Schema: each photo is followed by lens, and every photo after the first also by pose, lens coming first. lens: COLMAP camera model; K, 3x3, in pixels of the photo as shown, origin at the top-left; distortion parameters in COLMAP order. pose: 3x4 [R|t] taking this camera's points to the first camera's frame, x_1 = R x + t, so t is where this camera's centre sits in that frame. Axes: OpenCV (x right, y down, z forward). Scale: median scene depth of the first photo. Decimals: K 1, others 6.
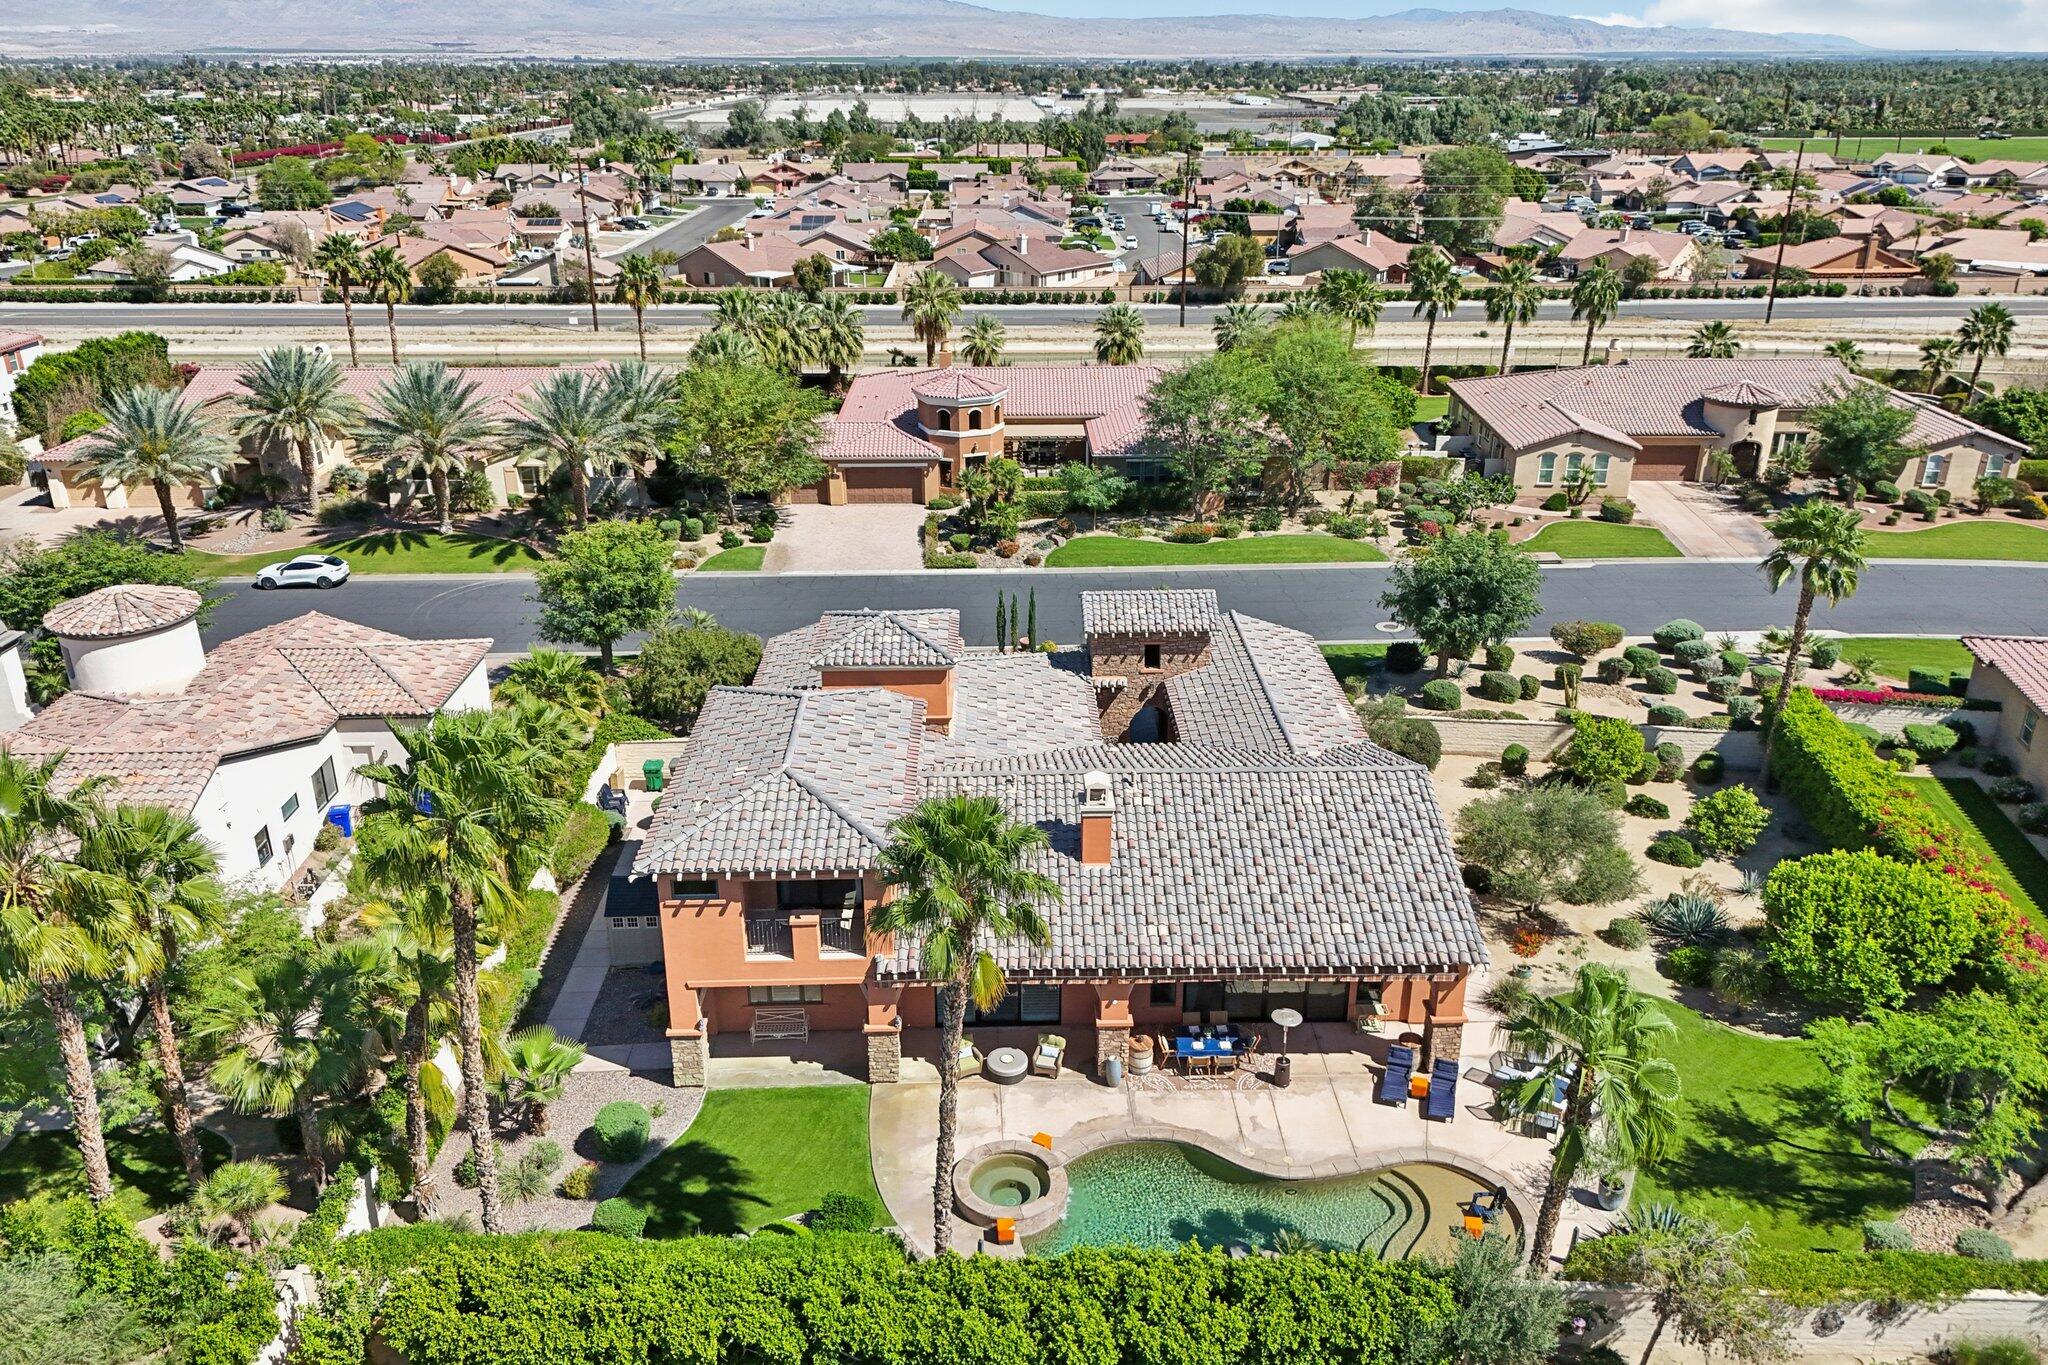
lens RADIAL K [[1441.1, 0, 1024.0], [0, 1441.1, 682.5], [0, 0, 1]] dist [0.035764, 0.000299]
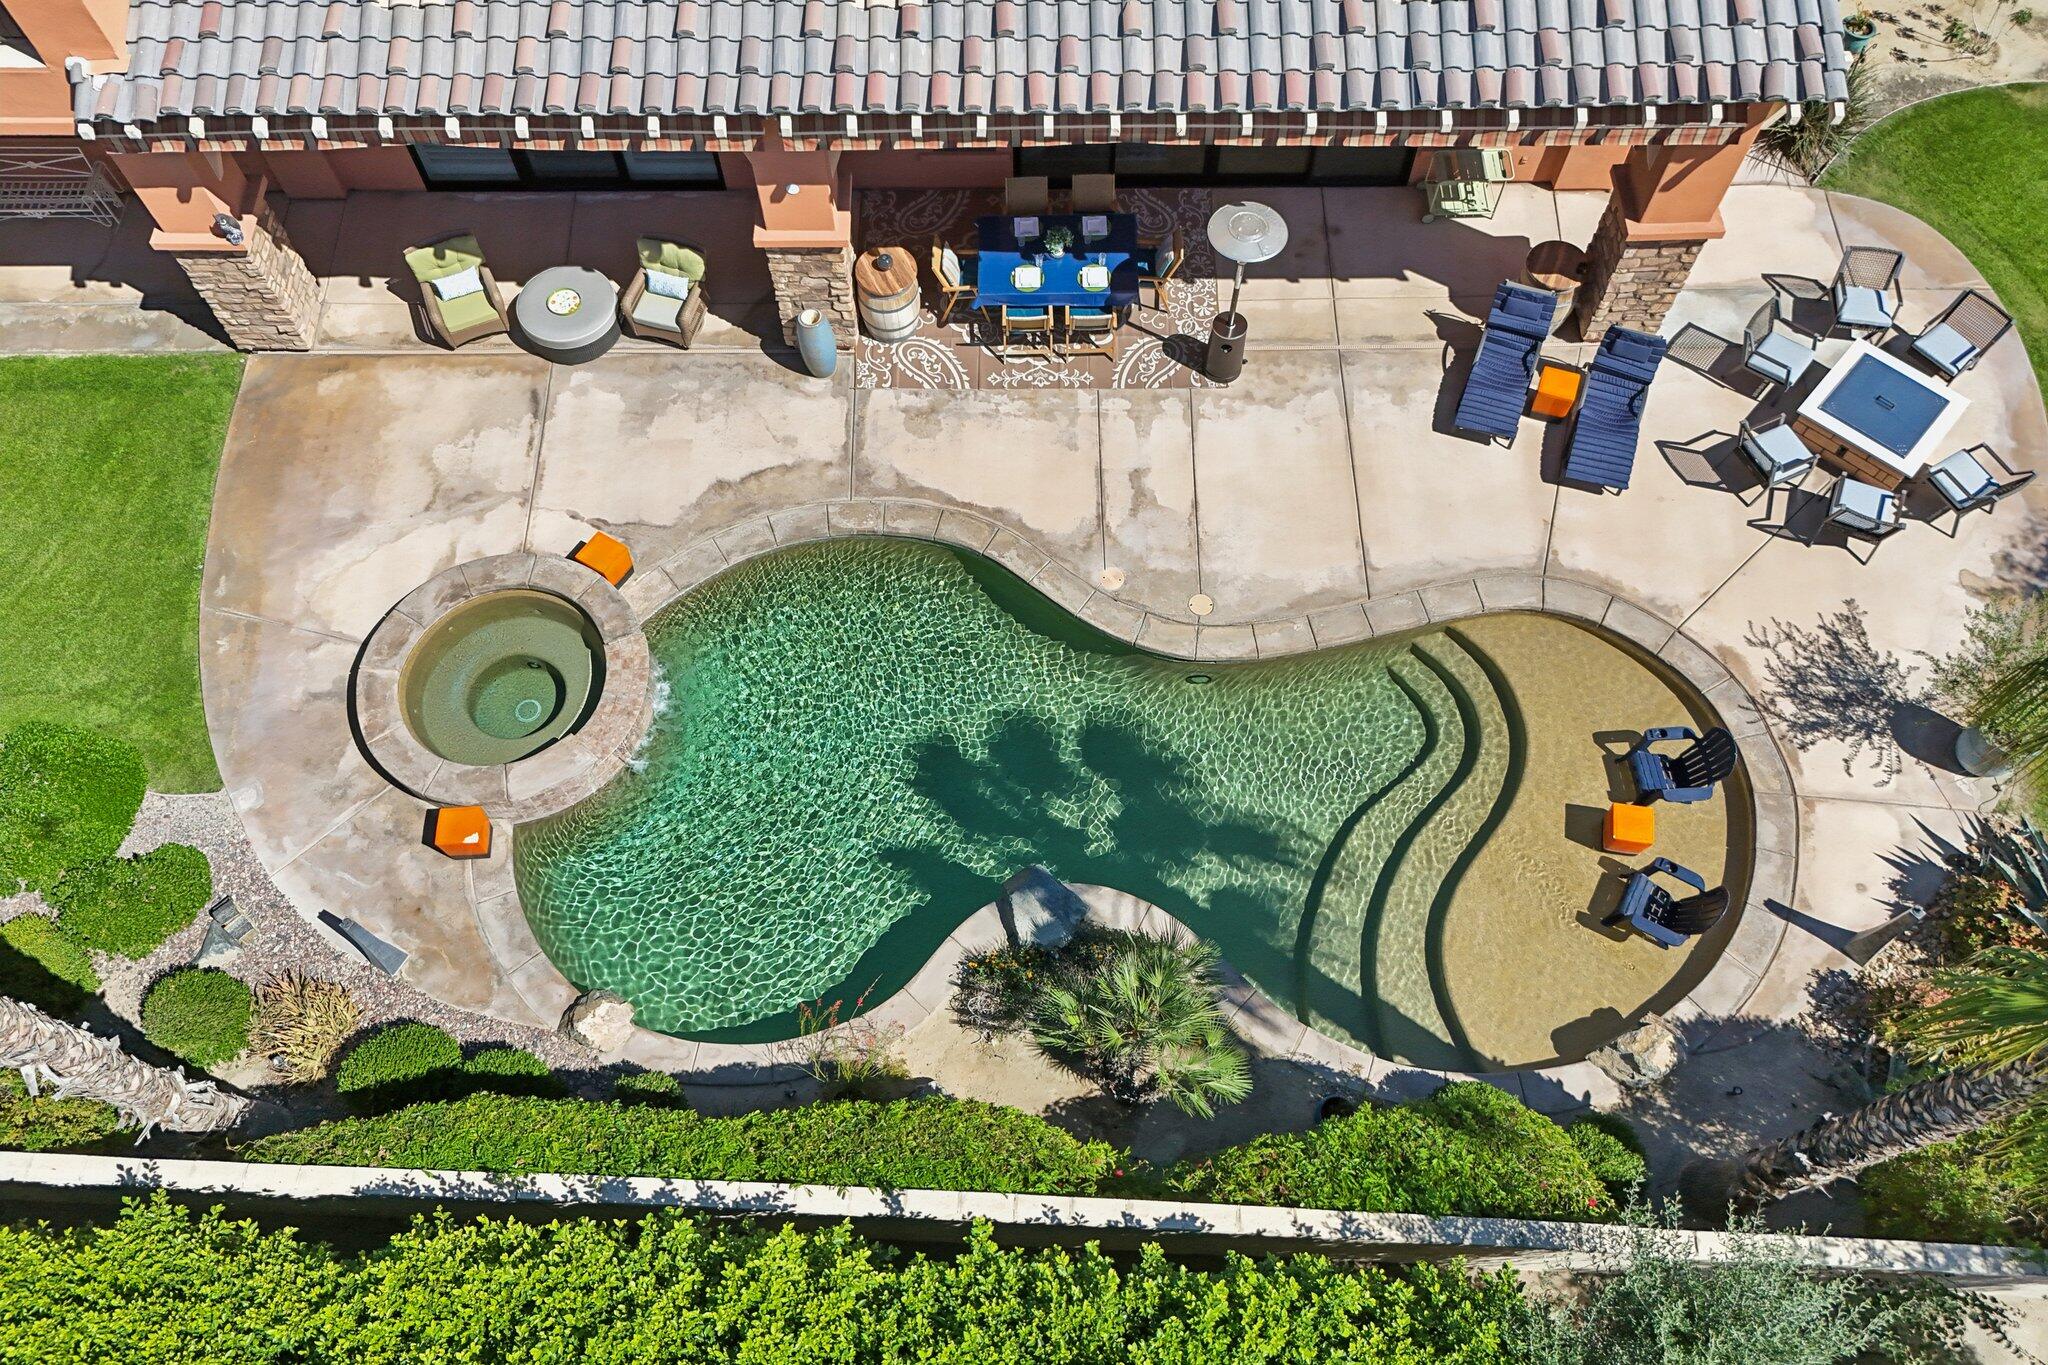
lens RADIAL K [[1501.4, 0, 1030.4], [0, 1501.4, 644.7], [0, 0, 1]] dist [0.033680, -0.007169]
pose [[0.999866, 0.012768, -0.010219, 0.128558], [-0.003303, 0.769637, 0.638474, 0.061596], [0.016017, -0.638354, 0.769576, 0.616992]]
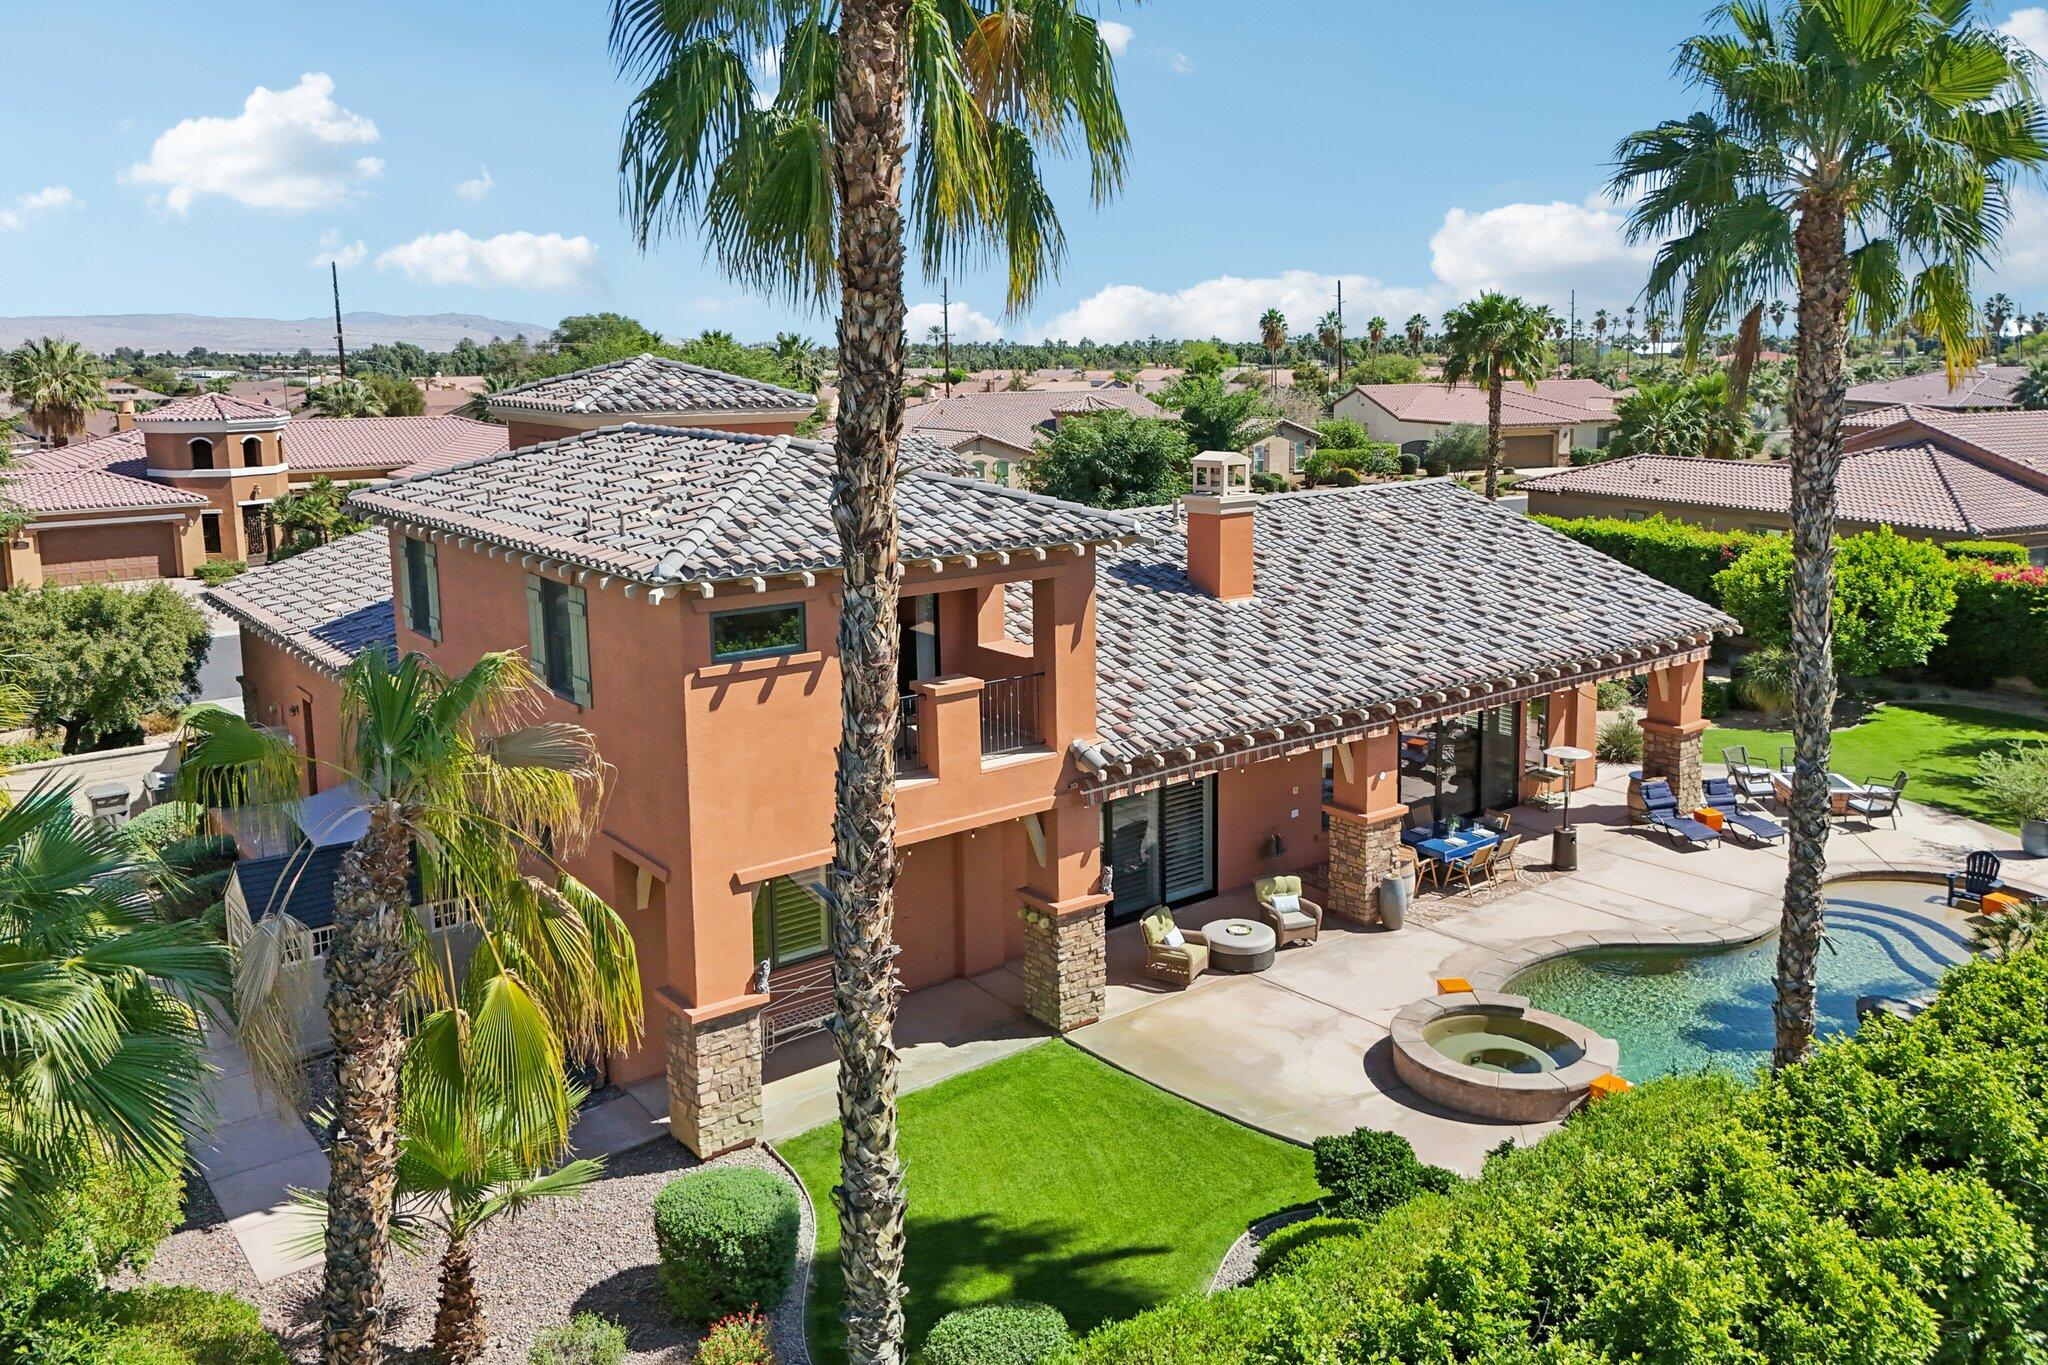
lens RADIAL K [[1501.4, 0, 1030.4], [0, 1501.4, 644.7], [0, 0, 1]] dist [0.033680, -0.007169]
pose [[0.807496, -0.111535, 0.579232, -0.407266], [0.224976, 0.965969, -0.127631, 0.213473], [-0.545285, 0.233375, 0.805109, 0.558026]]
